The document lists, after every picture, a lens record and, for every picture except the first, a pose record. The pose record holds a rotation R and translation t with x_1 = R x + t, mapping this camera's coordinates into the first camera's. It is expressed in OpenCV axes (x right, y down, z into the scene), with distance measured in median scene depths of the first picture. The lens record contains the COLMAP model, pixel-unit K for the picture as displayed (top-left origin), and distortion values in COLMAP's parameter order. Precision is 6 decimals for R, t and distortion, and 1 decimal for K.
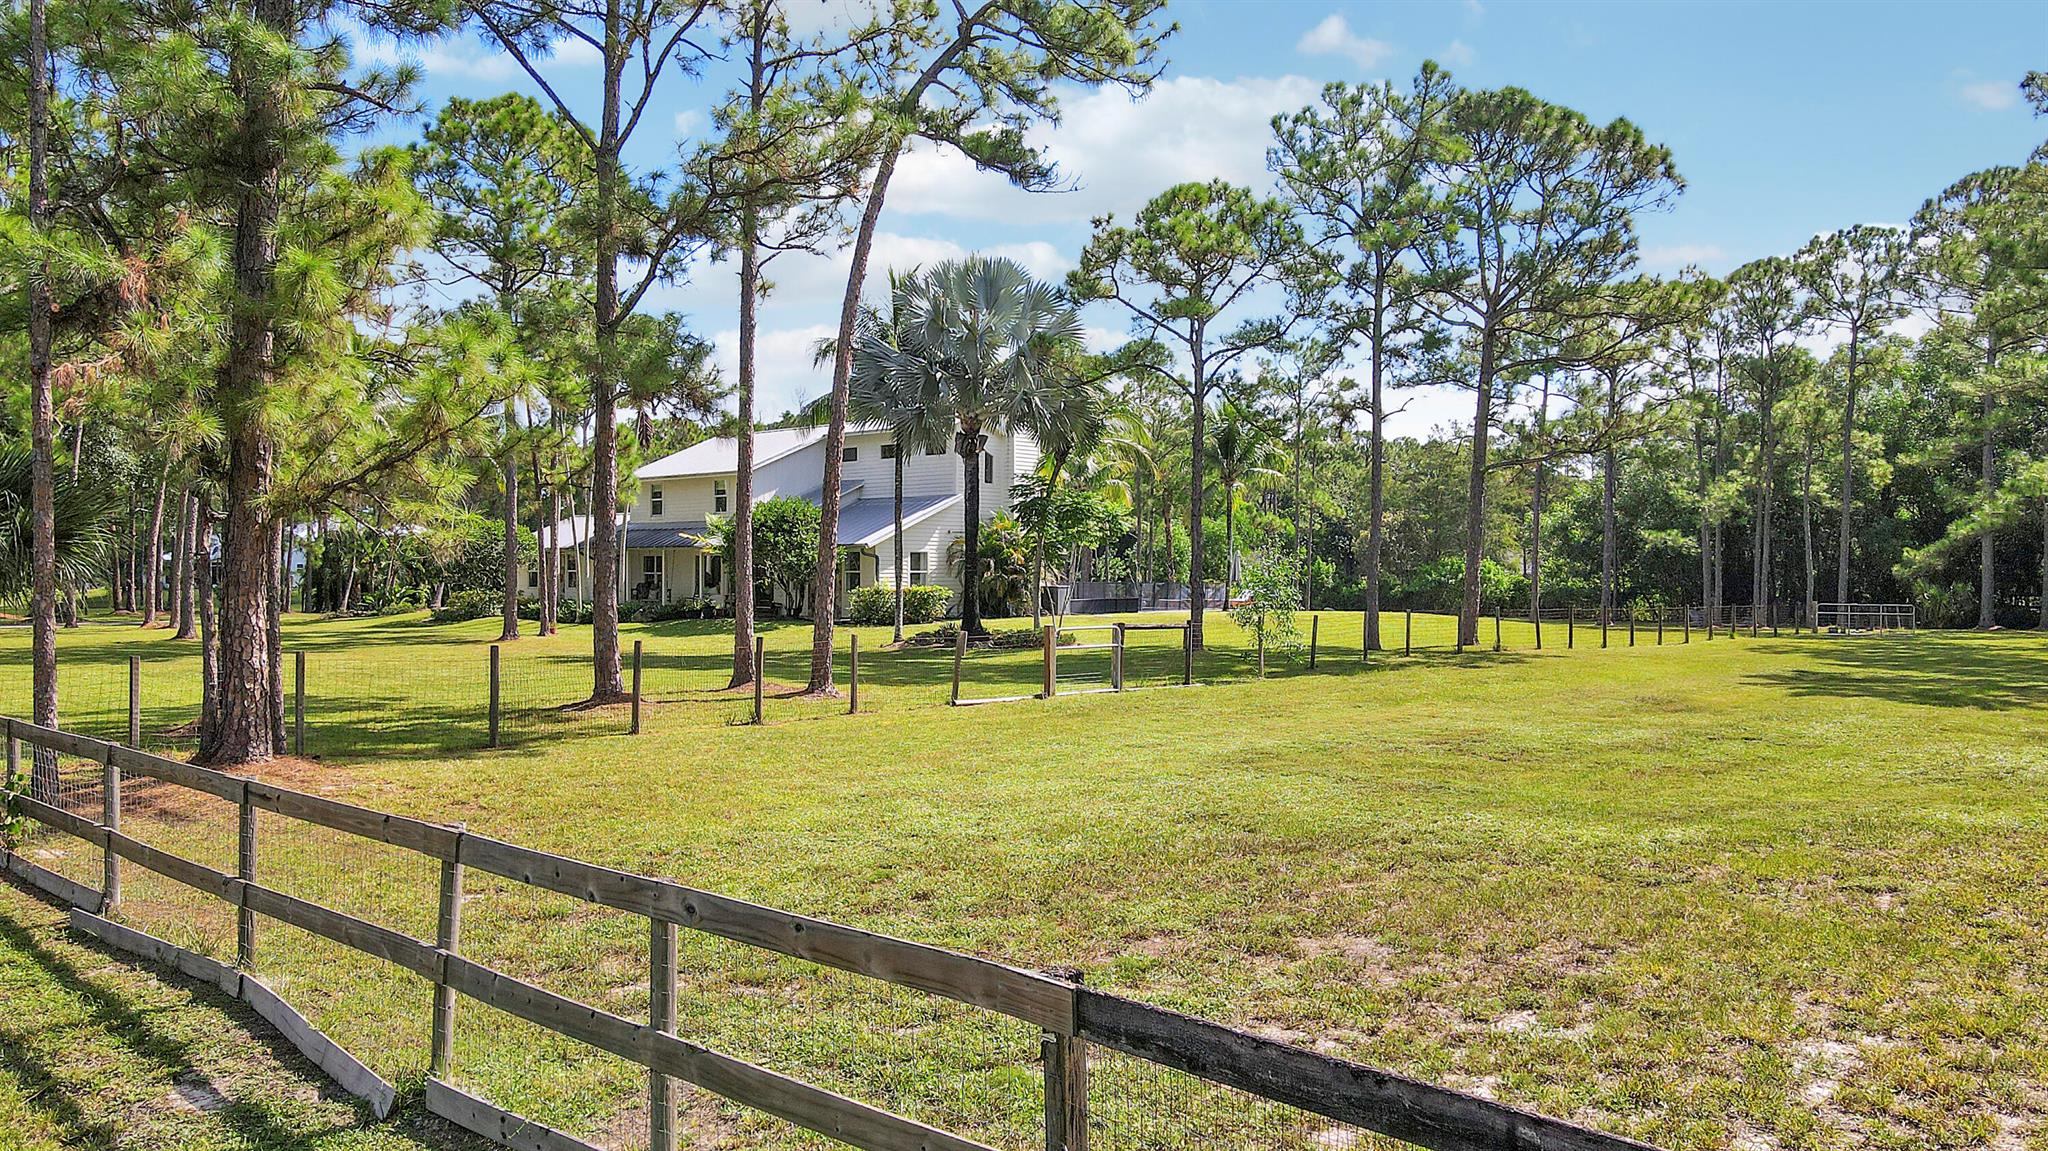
lens RADIAL K [[1512.0, 0, 1022.6], [0, 1512.0, 573.6], [0, 0, 1]] dist [0.001754, 0.004340]
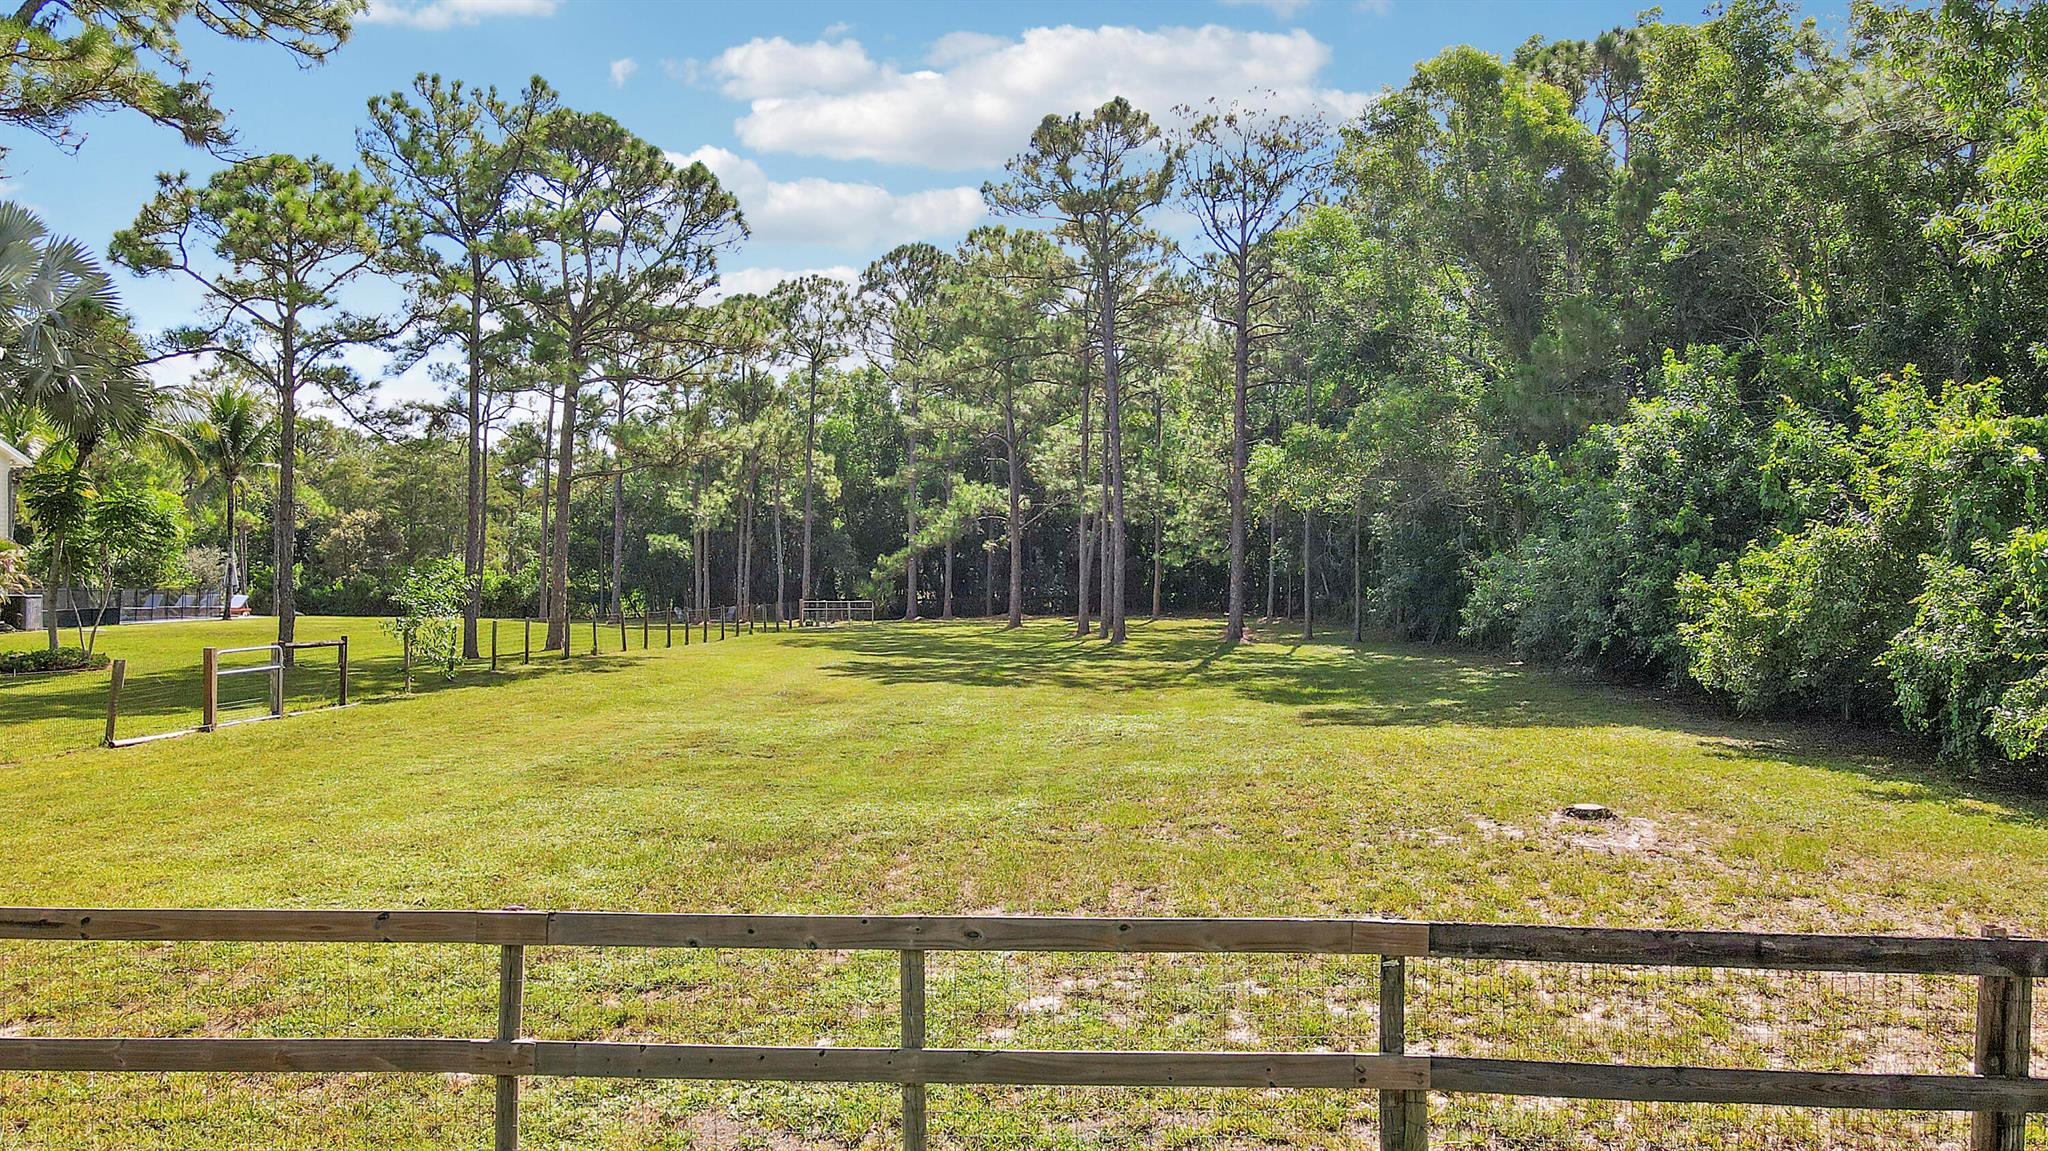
lens RADIAL K [[1512.0, 0, 1015.4], [0, 1512.0, 575.9], [0, 0, 1]] dist [0.001754, 0.004340]
pose [[0.767722, -0.005325, 0.640761, -0.128509], [0.002169, 0.999981, 0.005711, -0.007856], [-0.640779, -0.002994, 0.767719, 0.013406]]
